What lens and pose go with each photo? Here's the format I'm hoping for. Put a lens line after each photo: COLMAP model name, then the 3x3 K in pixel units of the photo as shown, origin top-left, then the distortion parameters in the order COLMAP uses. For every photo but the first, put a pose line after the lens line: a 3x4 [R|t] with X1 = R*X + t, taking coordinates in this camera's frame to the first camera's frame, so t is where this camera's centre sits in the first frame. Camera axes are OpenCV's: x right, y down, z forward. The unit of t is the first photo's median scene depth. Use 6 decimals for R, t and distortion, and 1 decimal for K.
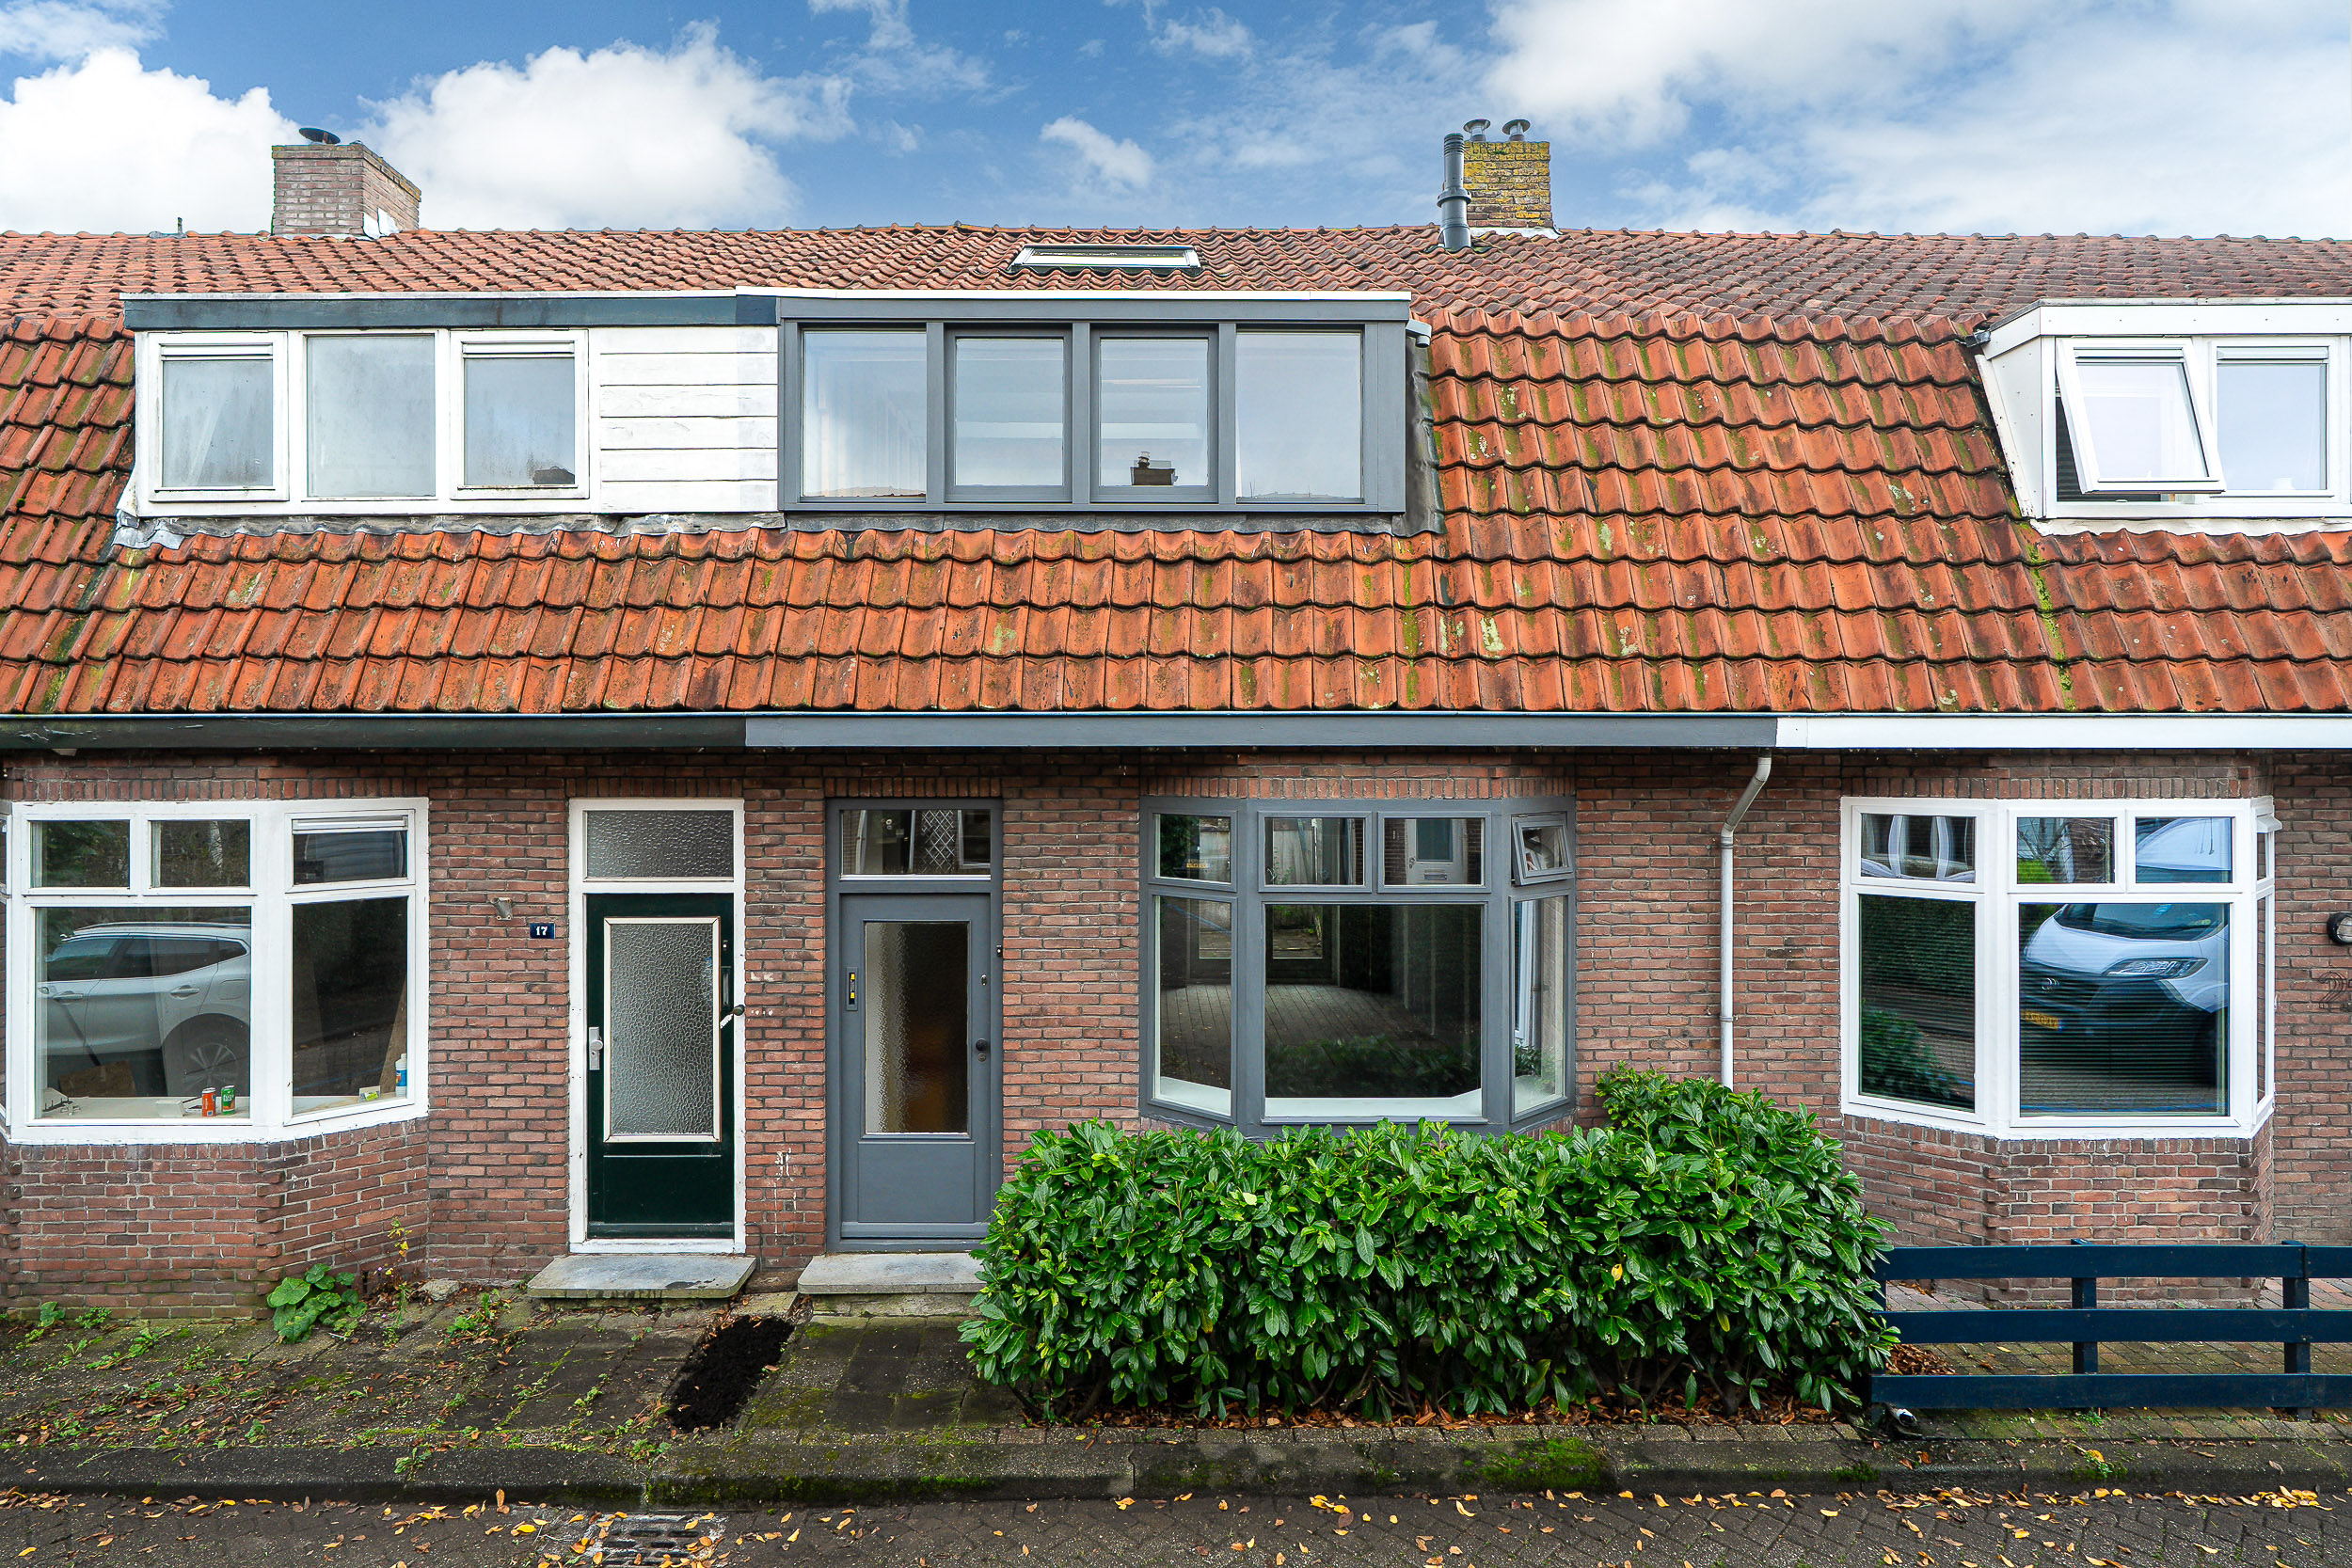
lens RADIAL K [[1130.0, 0, 1165.2], [0, 1130.0, 781.5], [0, 0, 1]] dist [-0.006536, 0.002764]
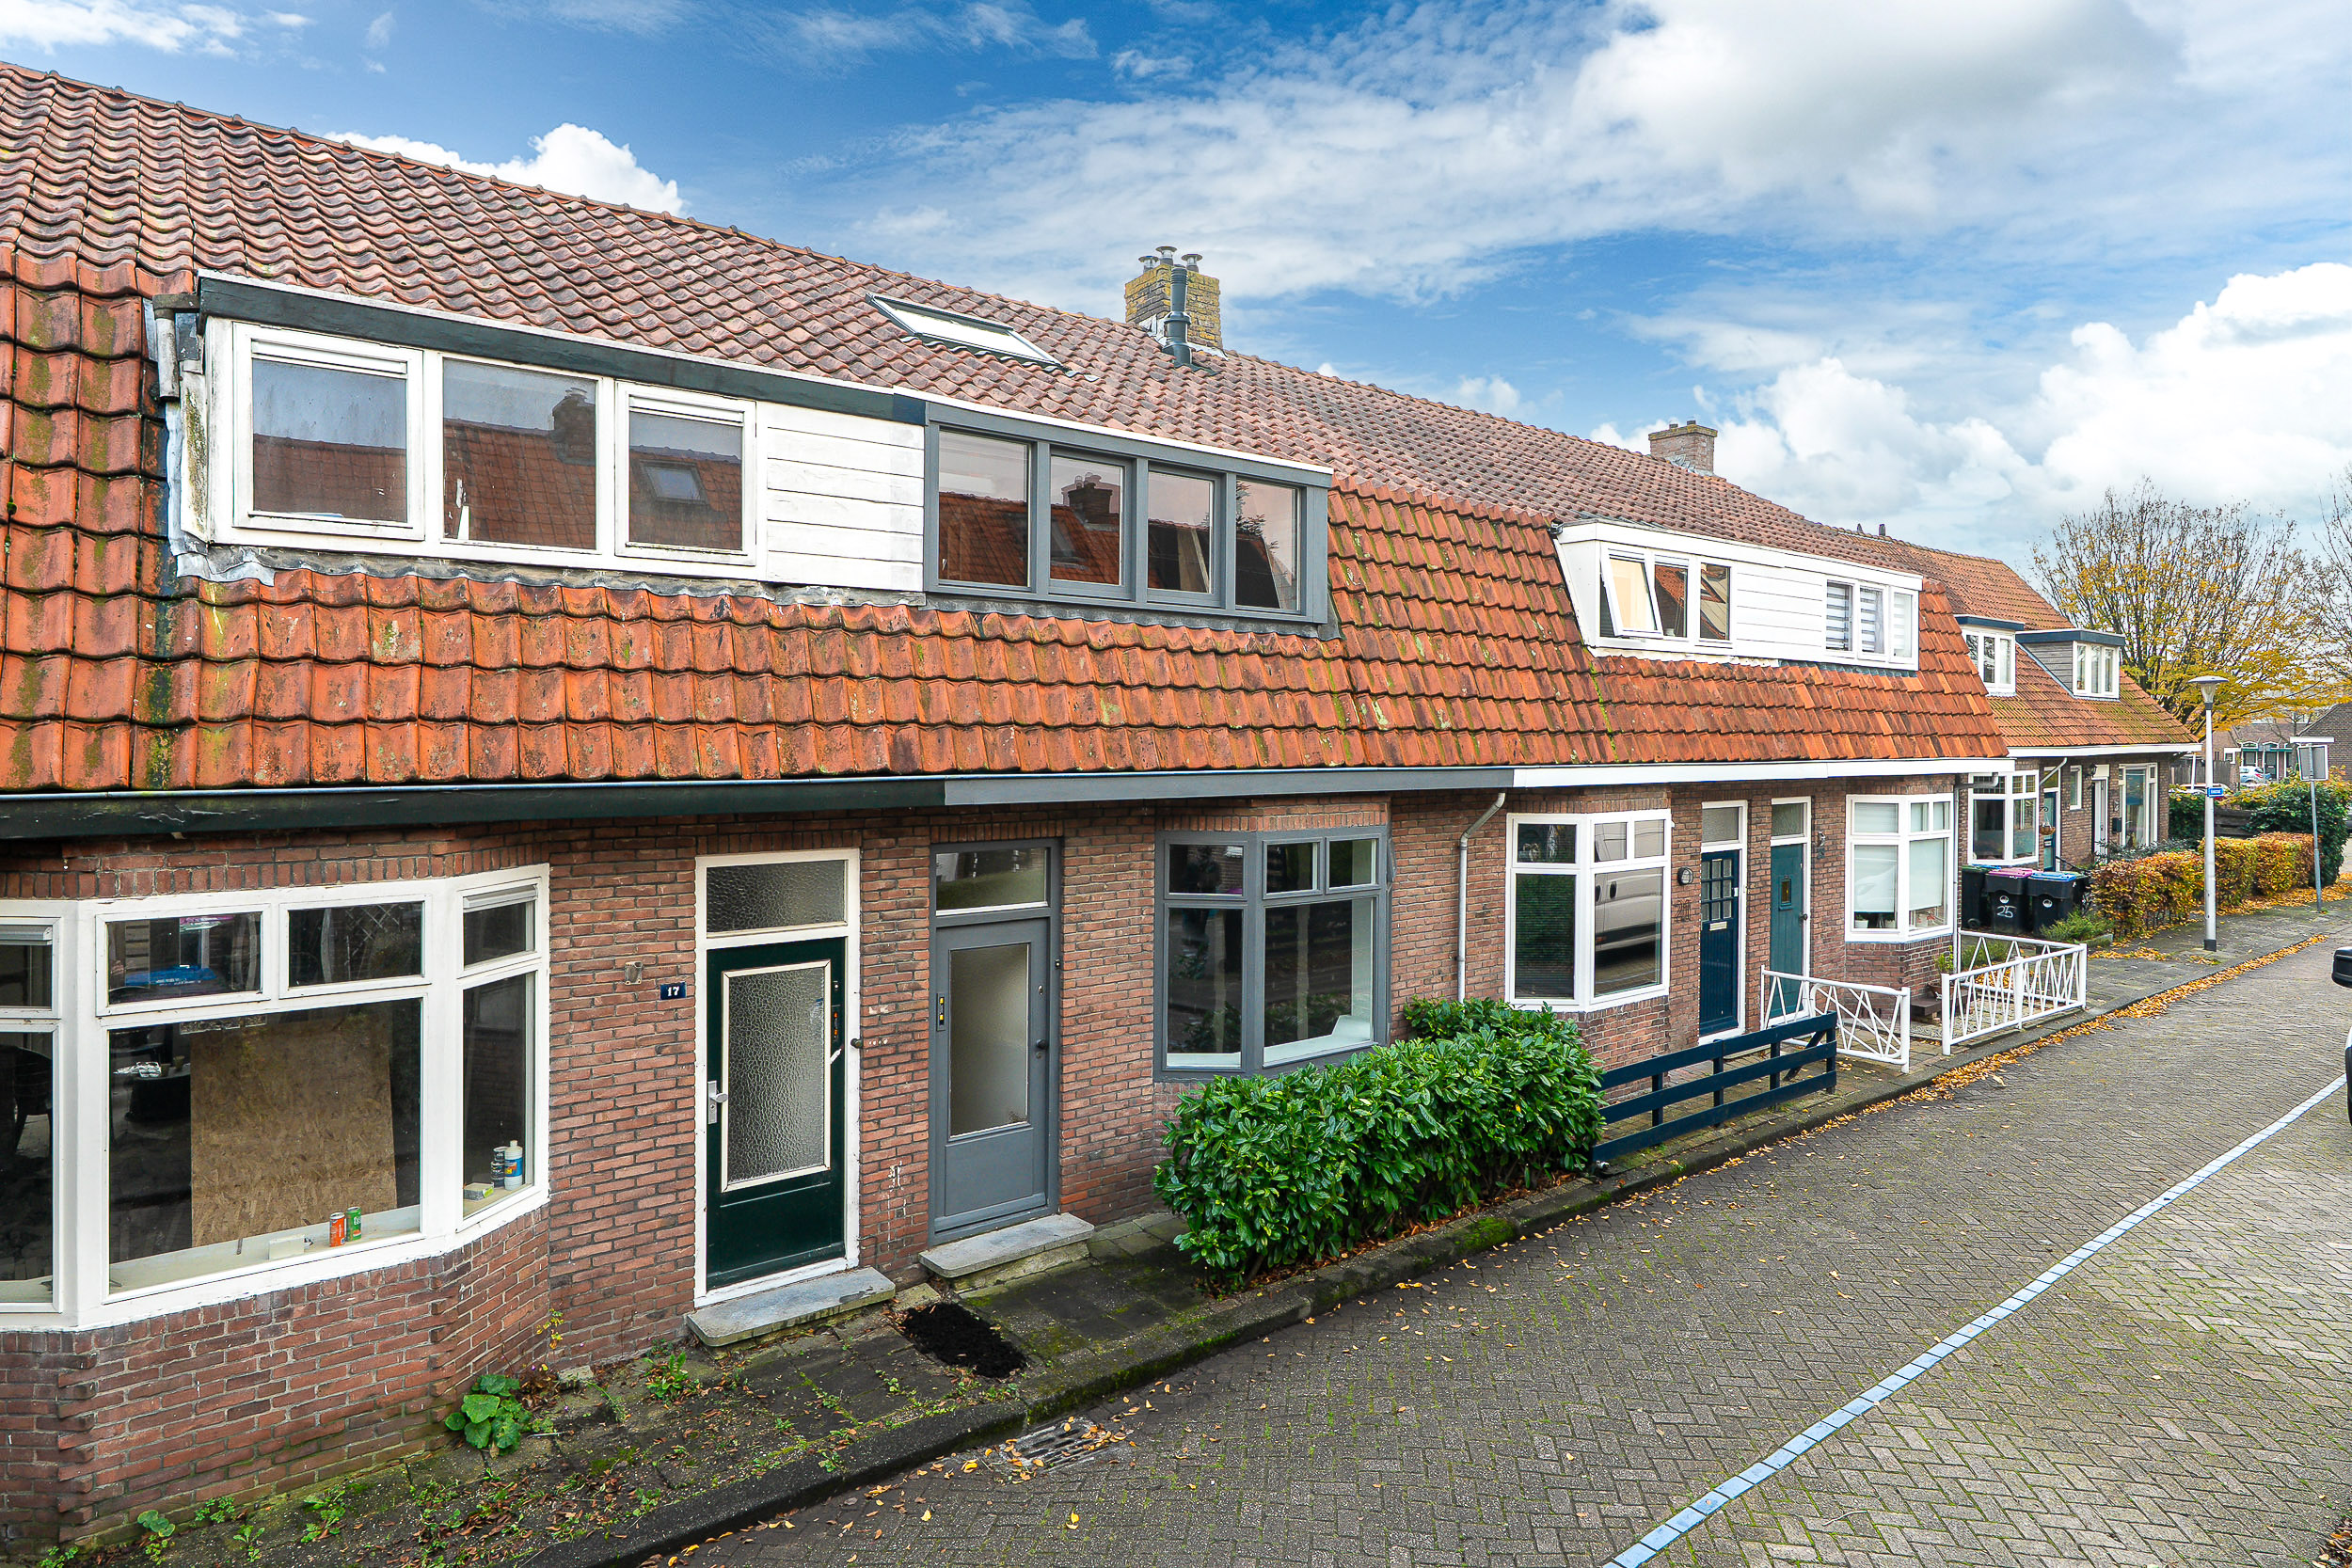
lens RADIAL K [[1282.5, 0, 1168.5], [0, 1282.5, 775.8], [0, 0, 1]] dist [-0.005836, 0.002318]
pose [[0.799570, -0.014697, 0.600393, -0.916468], [0.003133, 0.999789, 0.020302, -0.081907], [-0.600565, -0.014351, 0.799447, -0.166699]]
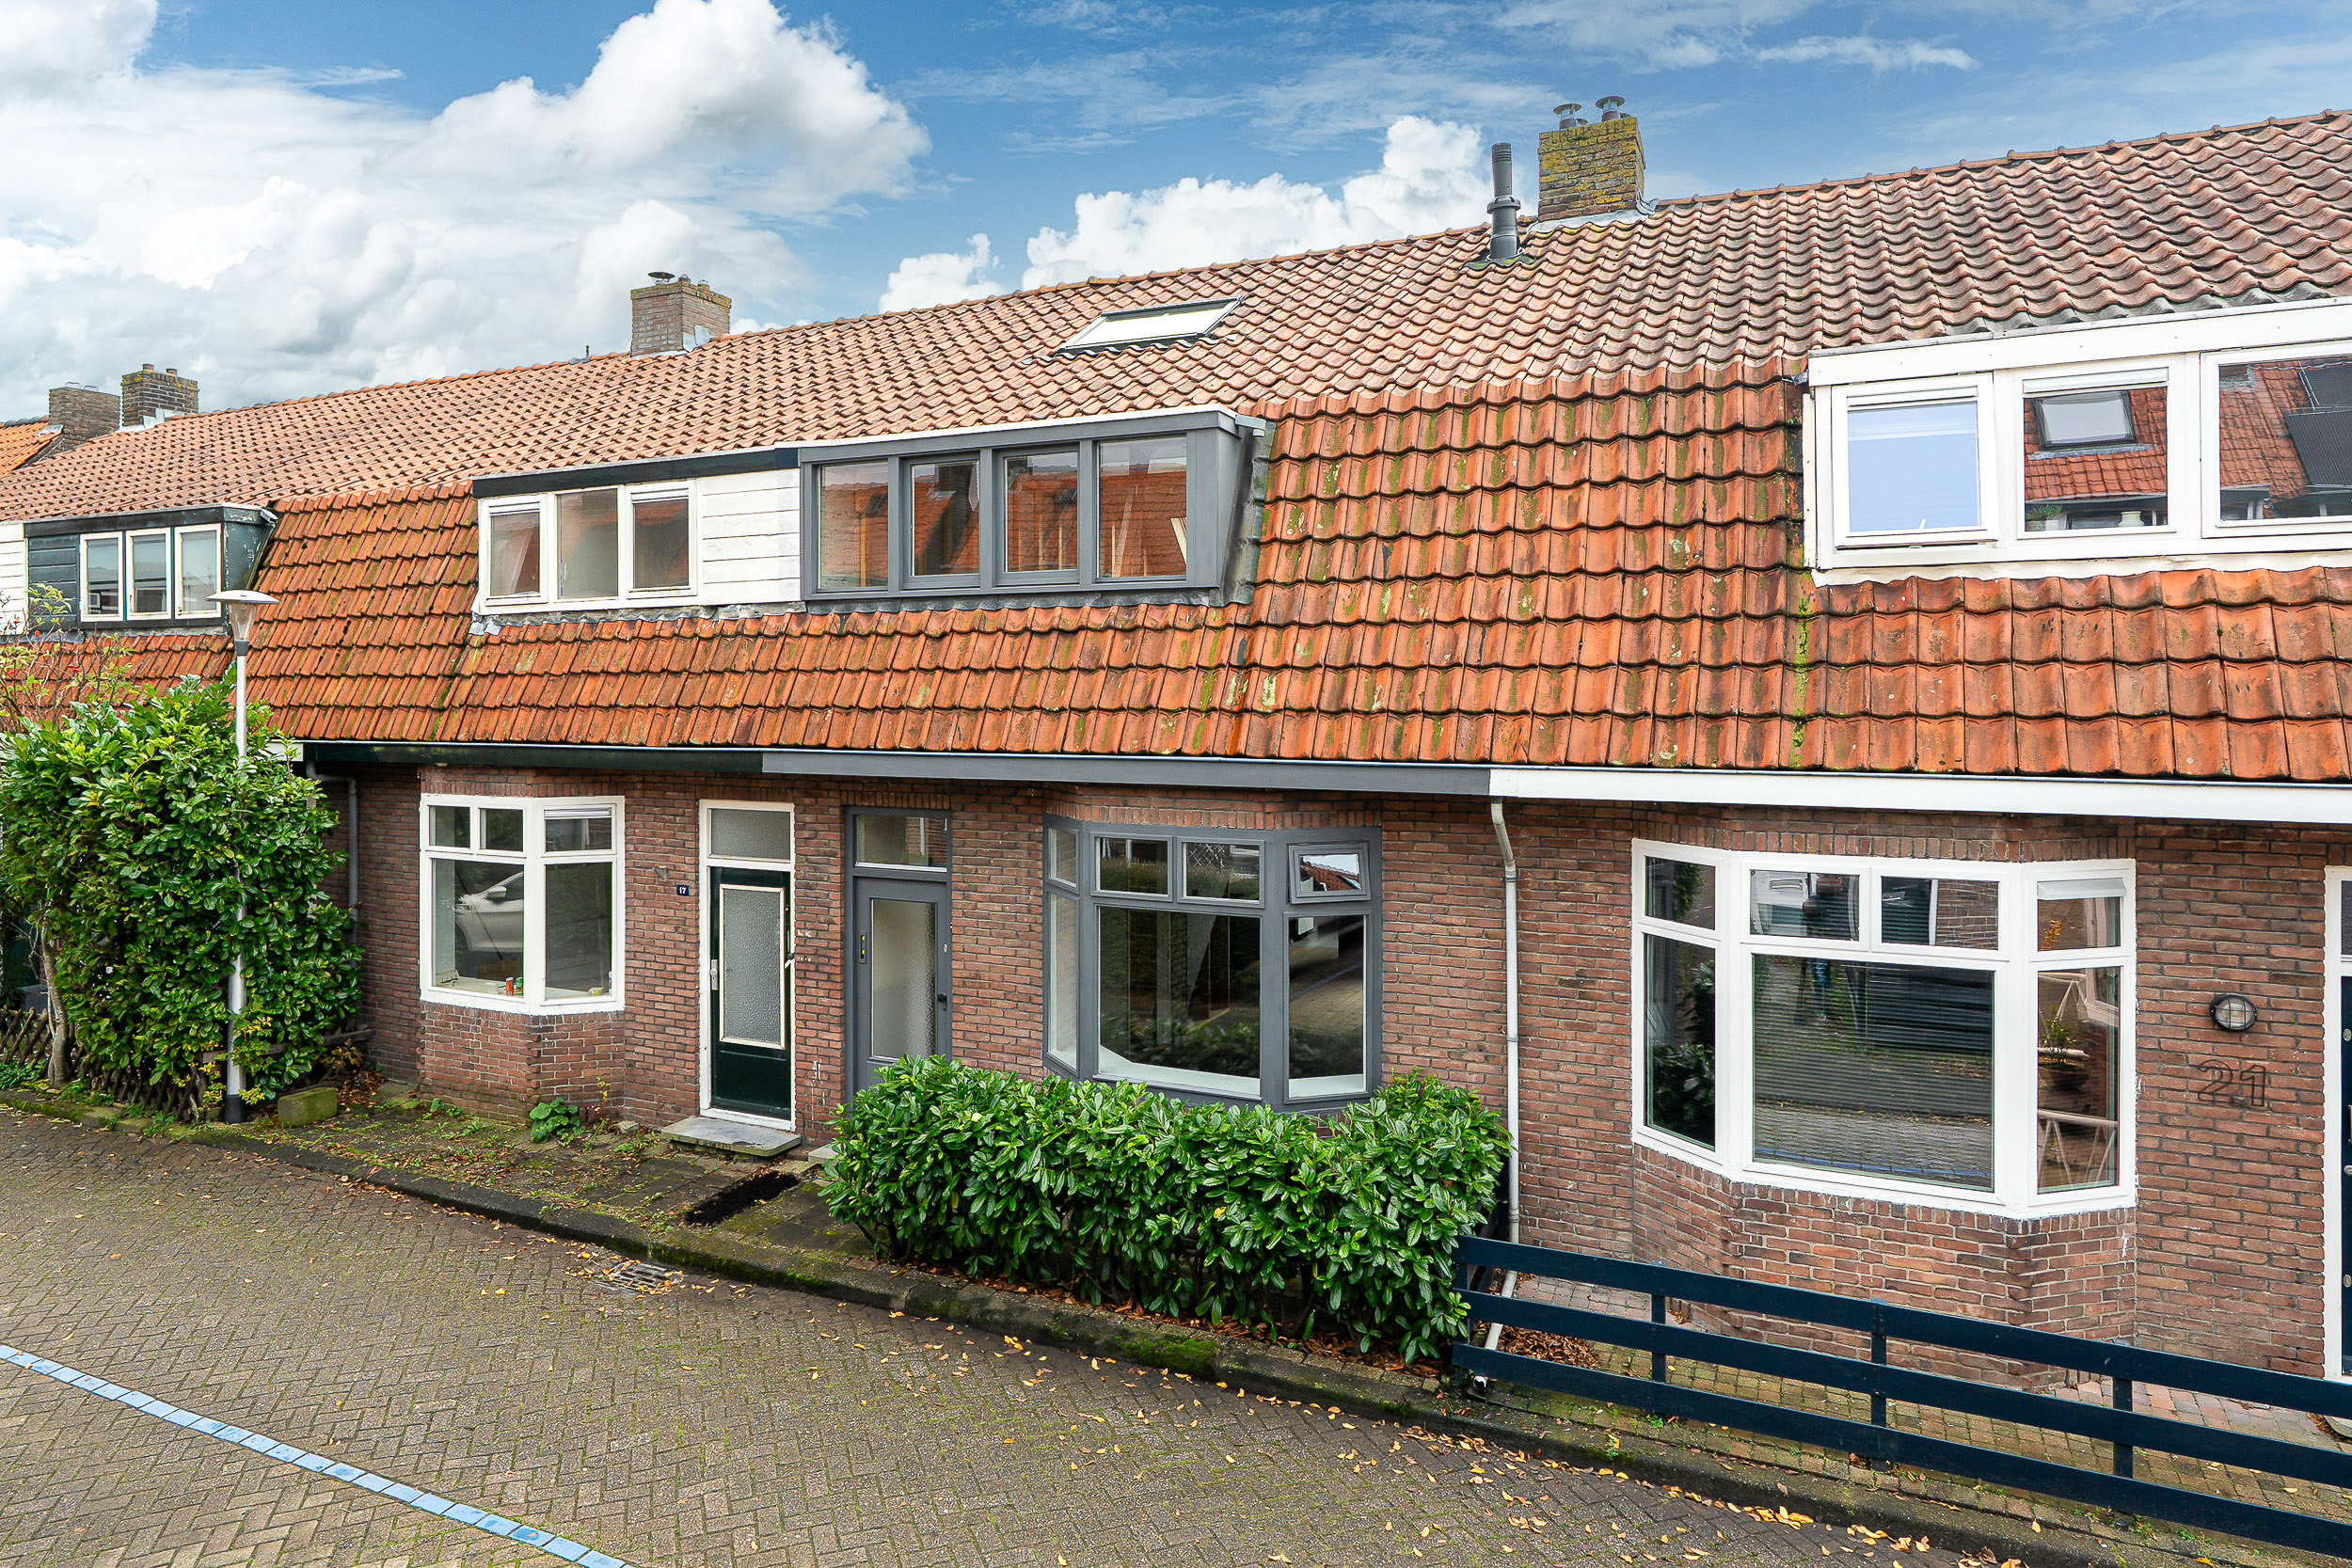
lens RADIAL K [[1347.2, 0, 1187.0], [0, 1347.2, 740.1], [0, 0, 1]] dist [-0.001782, -0.004206]
pose [[0.910637, 0.015402, -0.412920, 0.781023], [-0.009408, 0.999819, 0.016545, -0.099719], [0.413100, -0.011181, 0.910617, -0.318441]]
